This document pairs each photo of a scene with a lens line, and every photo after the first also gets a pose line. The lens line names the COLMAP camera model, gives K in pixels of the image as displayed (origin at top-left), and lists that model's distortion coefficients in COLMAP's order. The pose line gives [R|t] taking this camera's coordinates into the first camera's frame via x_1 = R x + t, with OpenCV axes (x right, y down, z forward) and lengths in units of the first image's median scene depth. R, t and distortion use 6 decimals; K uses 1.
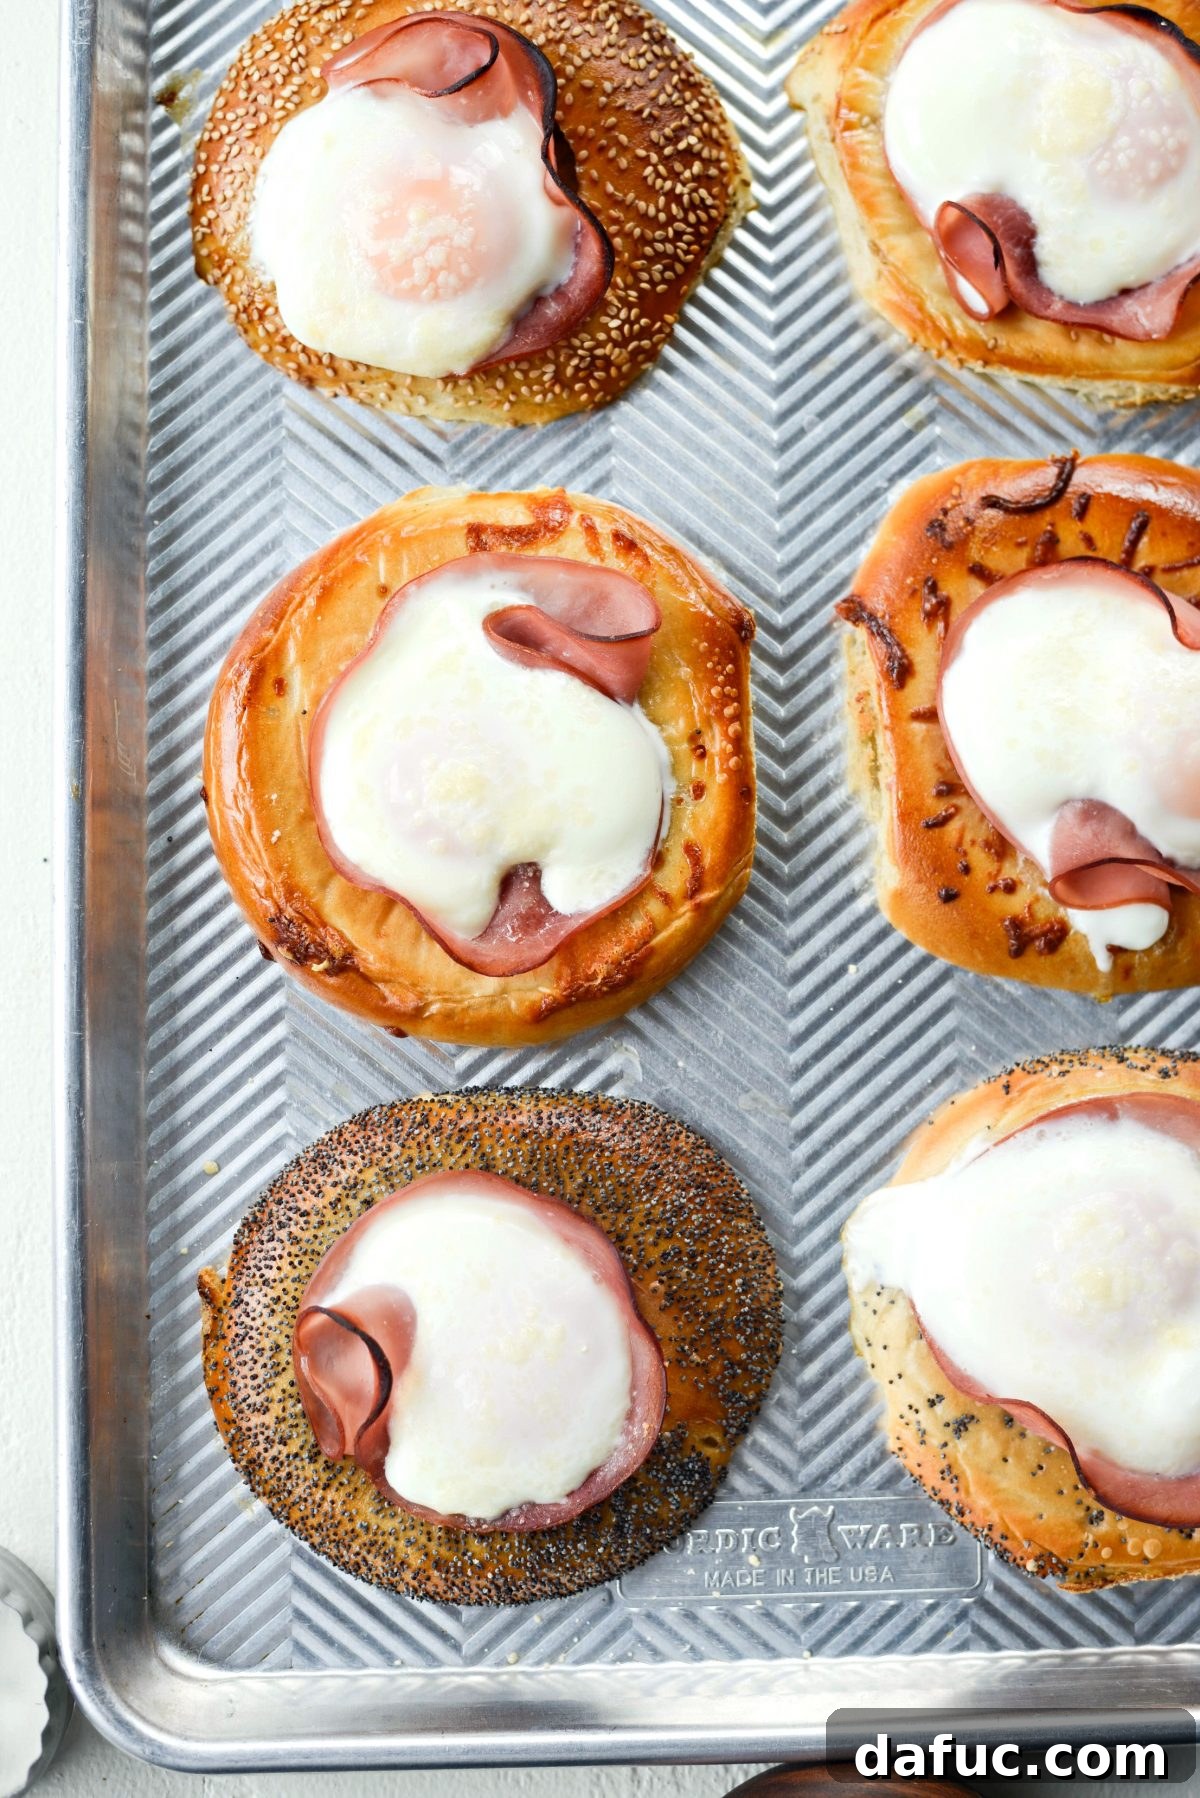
lens RADIAL K [[6286.0, 0, 599.7], [0, 6286.0, 899.8], [0, 0, 1]] dist [0.114165, 2.791747]
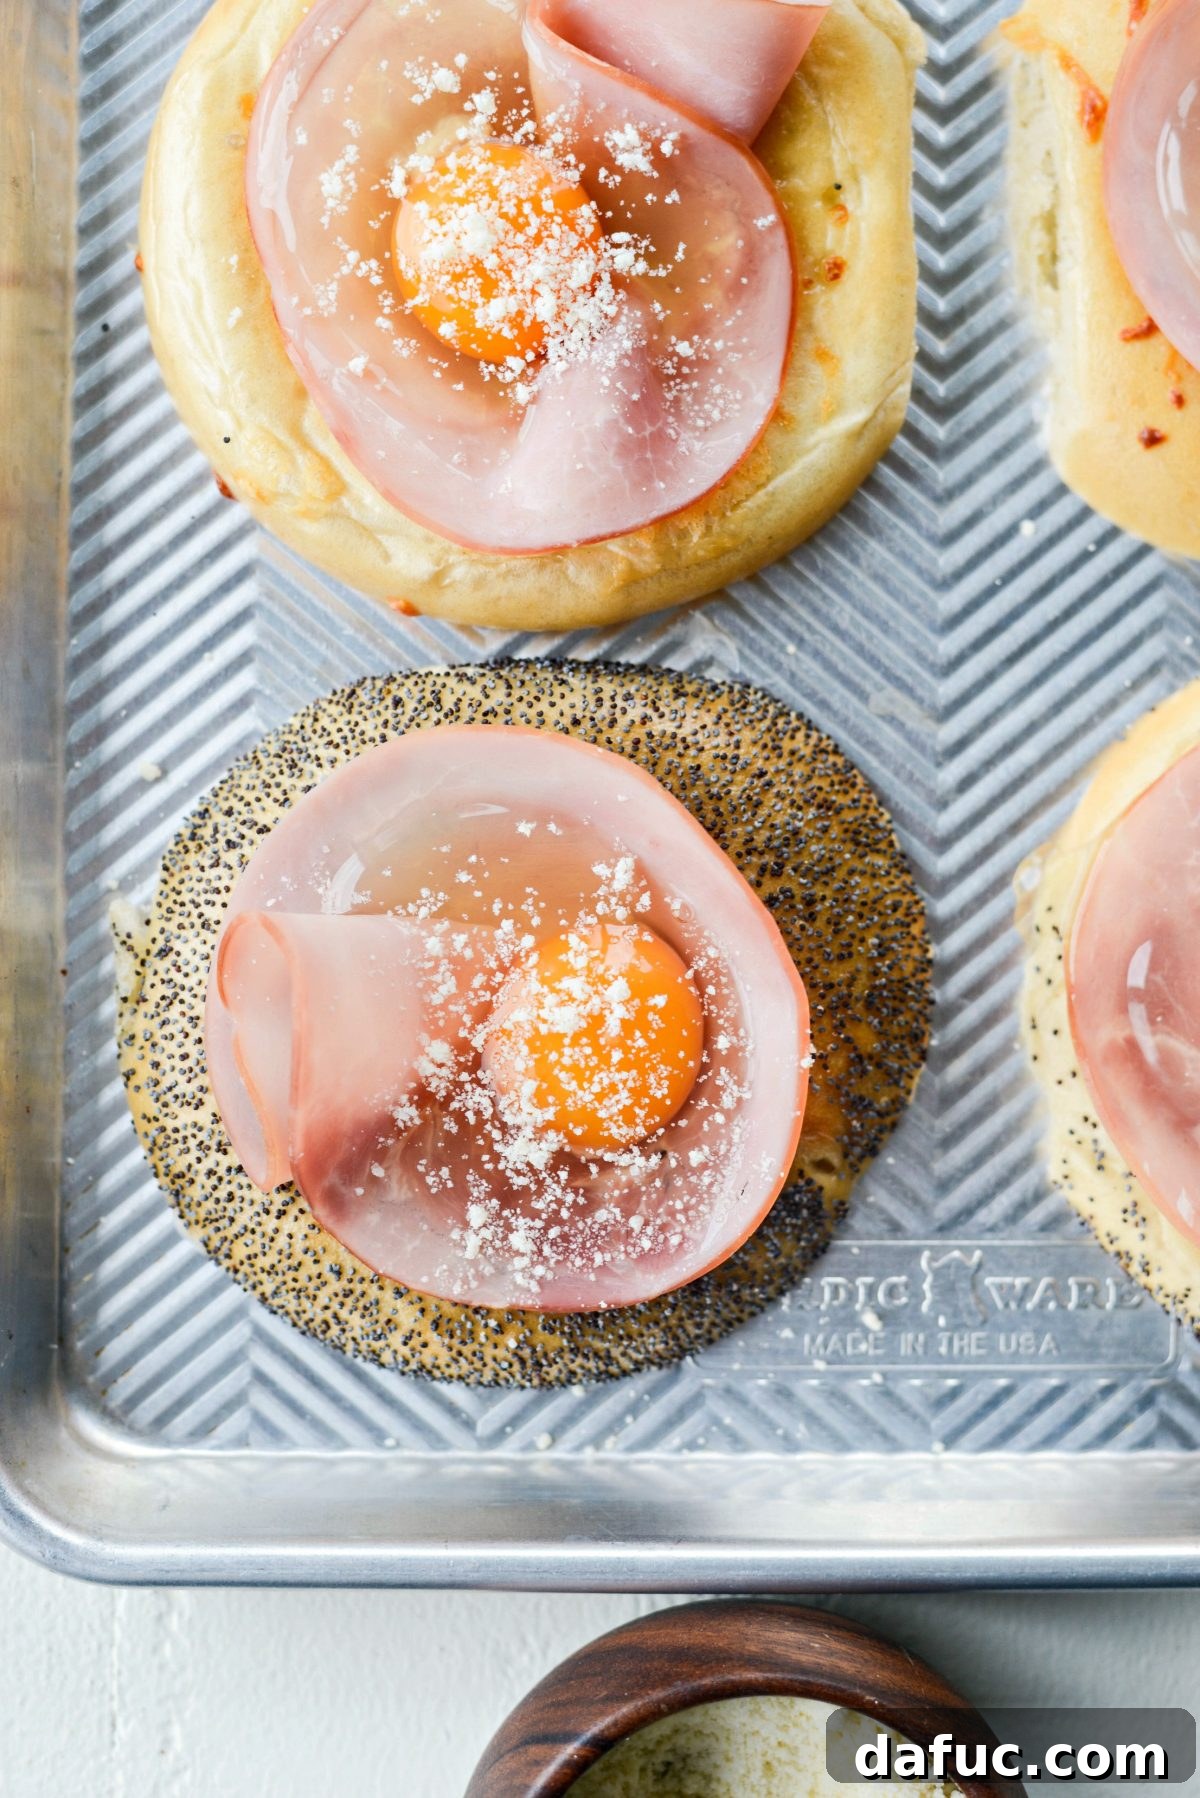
lens RADIAL K [[6431.0, 0, 606.3], [0, 6431.0, 902.4], [0, 0, 1]] dist [-0.249900, -1.959648]
pose [[0.999602, 0.026874, -0.008594, -0.001777], [-0.026414, 0.998409, 0.049808, 0.020869], [0.009919, -0.049561, 0.998722, 0.274724]]
